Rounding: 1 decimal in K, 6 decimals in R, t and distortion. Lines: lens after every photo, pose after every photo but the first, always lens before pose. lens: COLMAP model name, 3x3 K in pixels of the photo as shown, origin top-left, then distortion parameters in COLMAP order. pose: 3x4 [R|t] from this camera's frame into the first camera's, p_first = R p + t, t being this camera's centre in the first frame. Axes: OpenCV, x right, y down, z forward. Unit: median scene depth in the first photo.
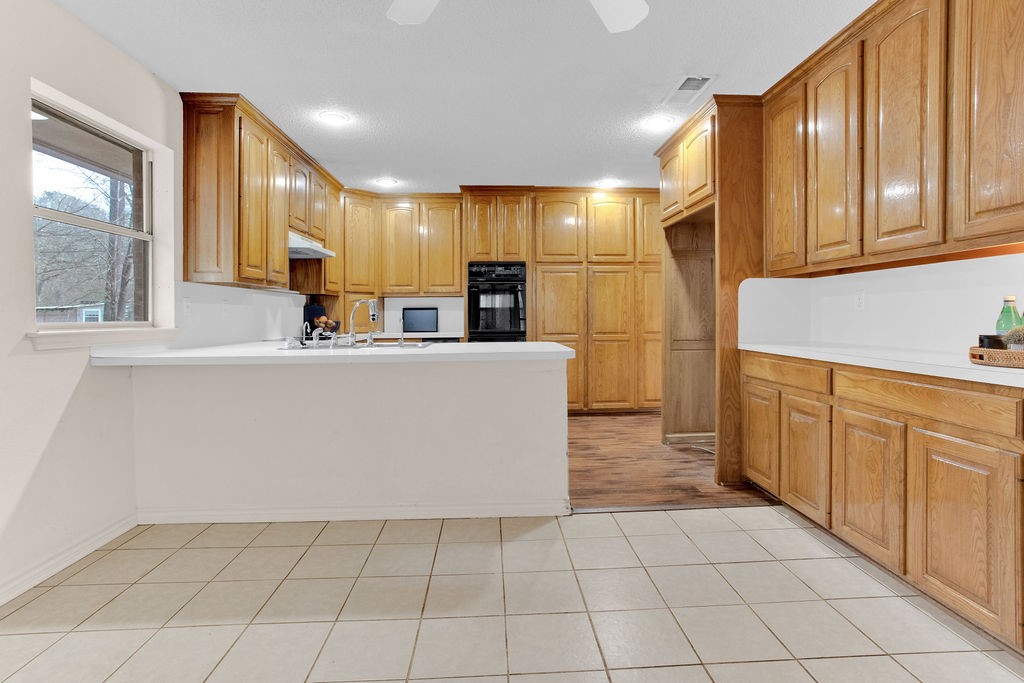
lens RADIAL K [[500.0, 0, 518.9], [0, 500.0, 325.8], [0, 0, 1]] dist [-0.039517, 0.023179]
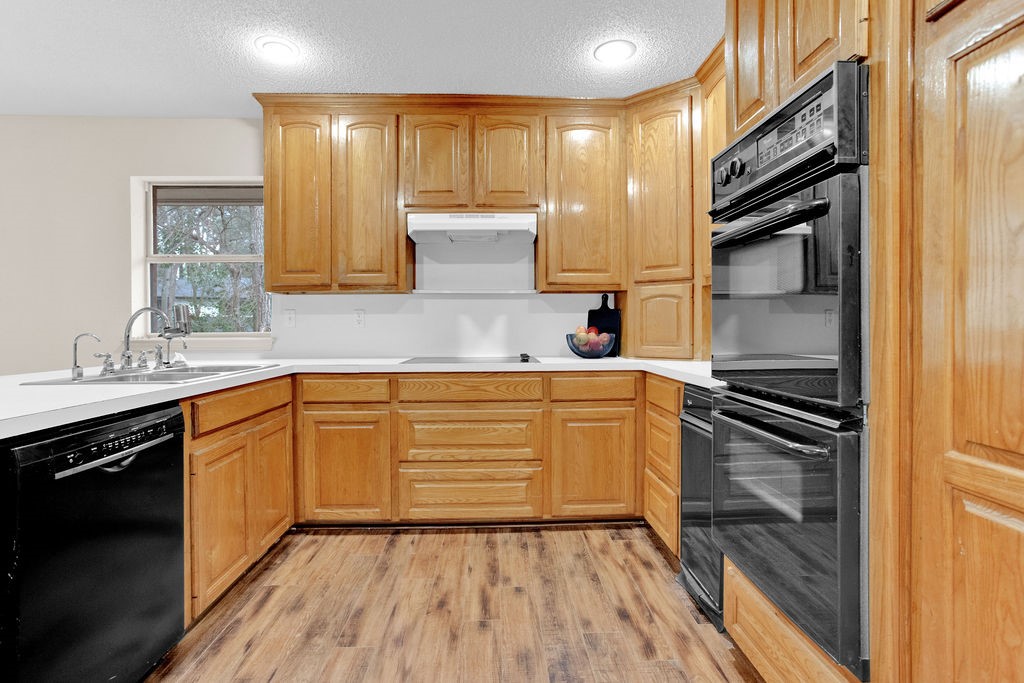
lens RADIAL K [[500.0, 0, 515.9], [0, 500.0, 329.2], [0, 0, 1]] dist [-0.039517, 0.023179]
pose [[-0.007166, 0.012385, -0.999898, 0.356699], [-0.016803, 0.999781, 0.012504, -0.034871], [0.999833, 0.016891, -0.006956, 1.449787]]
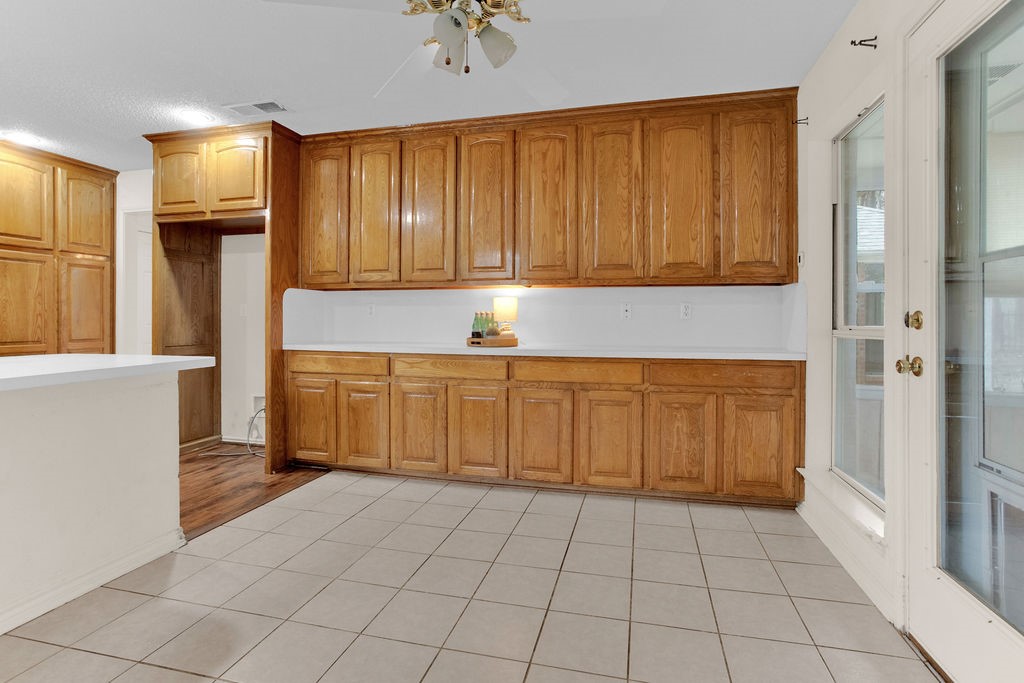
lens RADIAL K [[500.0, 0, 522.3], [0, 500.0, 324.0], [0, 0, 1]] dist [-0.039517, 0.023179]
pose [[0.297876, -0.000971, 0.954604, -0.479264], [0.013525, 0.999903, -0.003204, -0.001179], [-0.954509, 0.013866, 0.297860, 0.137295]]
